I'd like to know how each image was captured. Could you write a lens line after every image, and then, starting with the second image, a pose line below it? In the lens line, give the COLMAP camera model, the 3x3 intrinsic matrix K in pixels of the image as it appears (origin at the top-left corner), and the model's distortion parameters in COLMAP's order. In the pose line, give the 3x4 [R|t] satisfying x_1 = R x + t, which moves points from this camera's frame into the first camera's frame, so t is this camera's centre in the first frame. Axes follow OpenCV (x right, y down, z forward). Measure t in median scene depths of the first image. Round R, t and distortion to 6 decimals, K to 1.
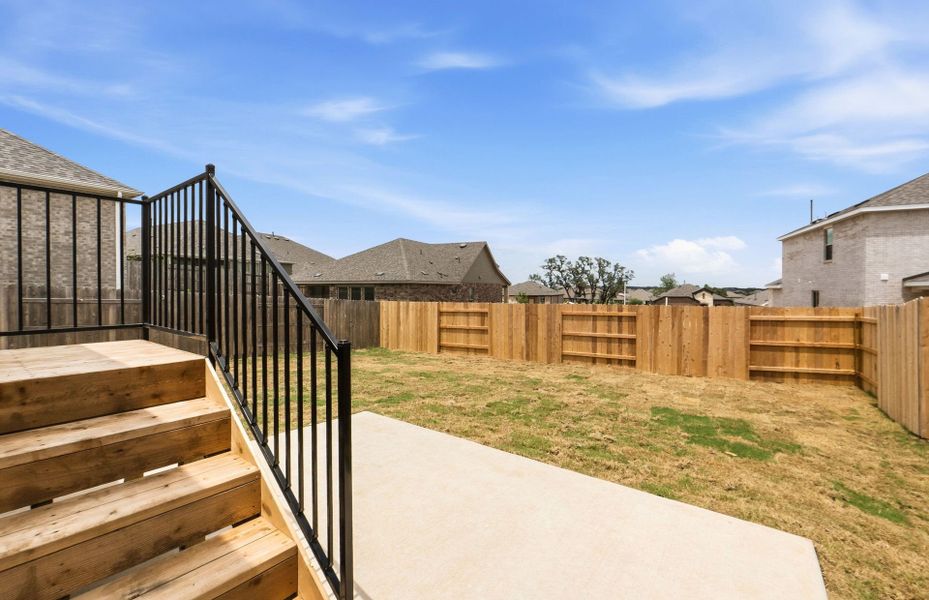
lens RADIAL K [[389.1, 0, 458.1], [0, 389.1, 291.4], [0, 0, 1]] dist [-0.008547, -0.001420]
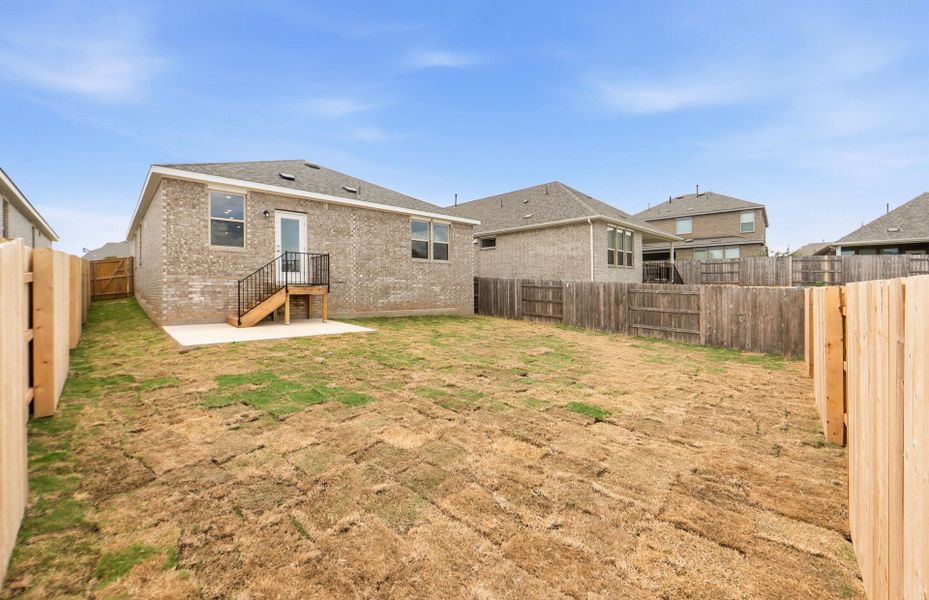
lens RADIAL K [[389.1, 0, 467.5], [0, 389.1, 295.8], [0, 0, 1]] dist [-0.008547, -0.001420]
pose [[-0.159620, 0.007542, -0.987150, 0.813685], [0.001615, 0.999971, 0.007379, 0.048354], [0.987177, -0.000417, -0.159628, 0.836359]]
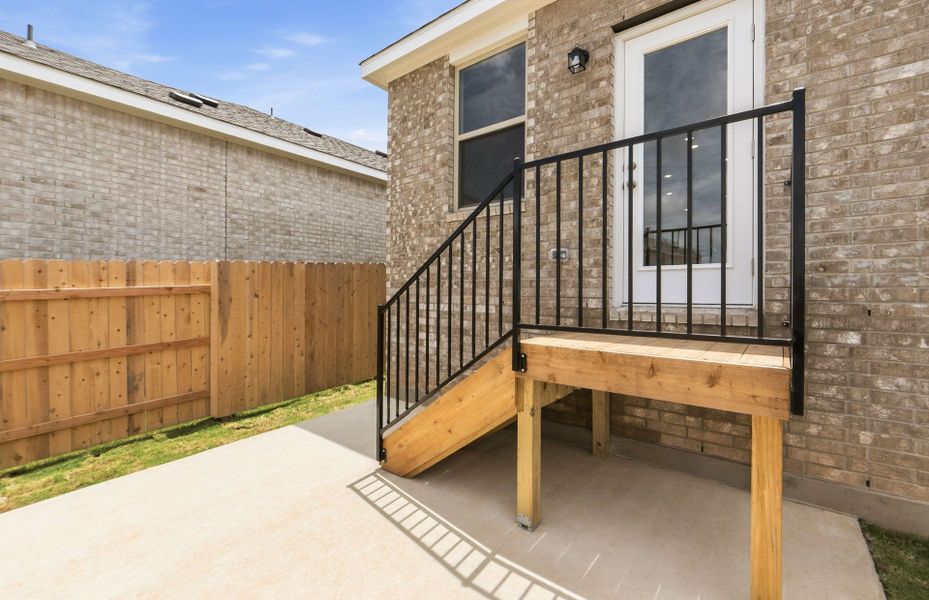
lens RADIAL K [[389.1, 0, 464.4], [0, 389.1, 295.4], [0, 0, 1]] dist [-0.008547, -0.001420]
pose [[-0.999855, -0.009049, 0.014459, -0.095425], [-0.008895, 0.999903, 0.010700, 0.006171], [-0.014555, 0.010570, -0.999838, 0.407103]]
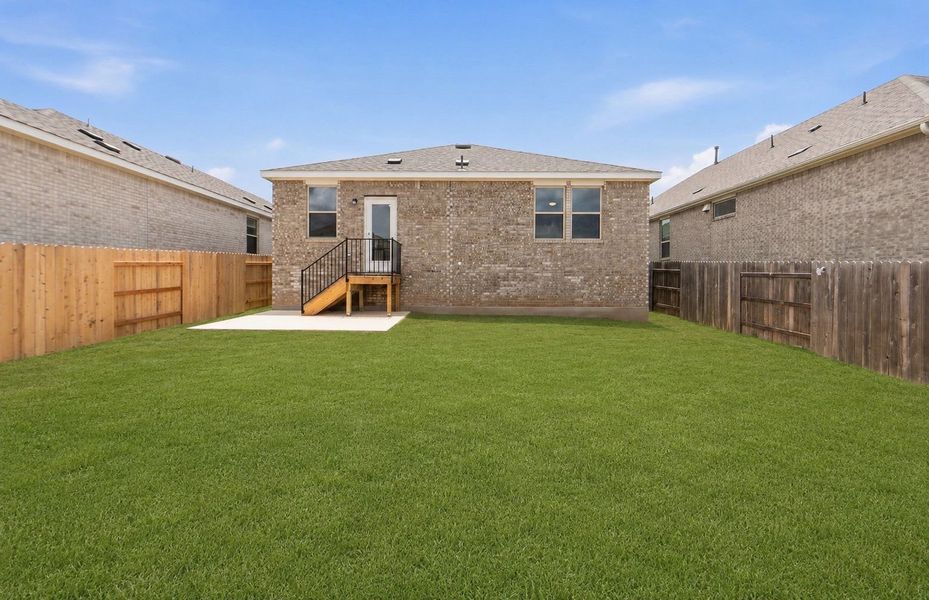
lens RADIAL K [[389.1, 0, 469.4], [0, 389.1, 292.6], [0, 0, 1]] dist [-0.008547, -0.001420]
pose [[-0.798199, 0.005656, -0.602367, 0.217846], [-0.010096, 0.999690, 0.022765, 0.048206], [0.602309, 0.024253, -0.797895, 1.158369]]
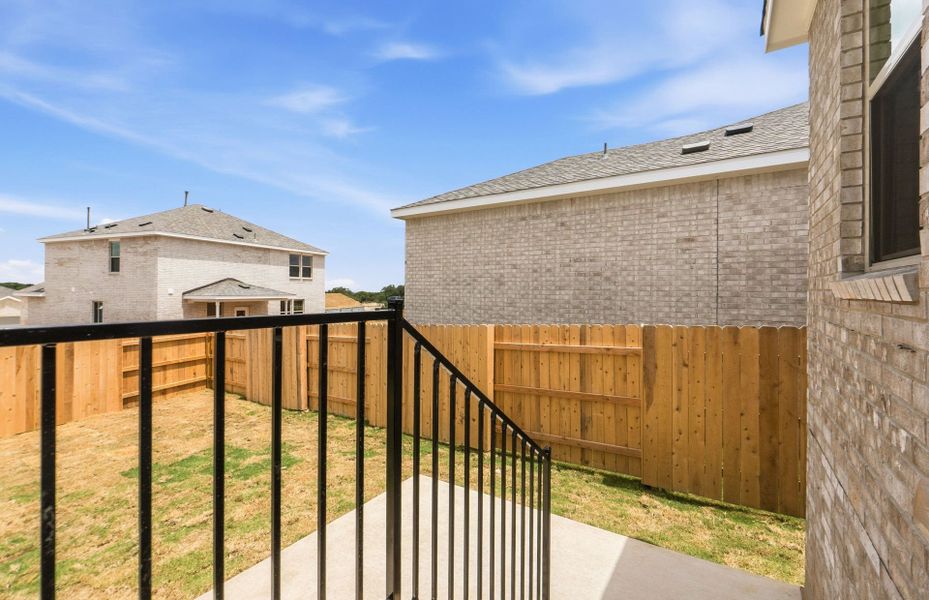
lens RADIAL K [[389.1, 0, 470.7], [0, 389.1, 290.6], [0, 0, 1]] dist [-0.008547, -0.001420]
pose [[-0.057612, -0.002940, 0.998335, -0.237004], [-0.003503, 0.999990, 0.002742, -0.067227], [-0.998333, -0.003339, -0.057622, 0.187287]]
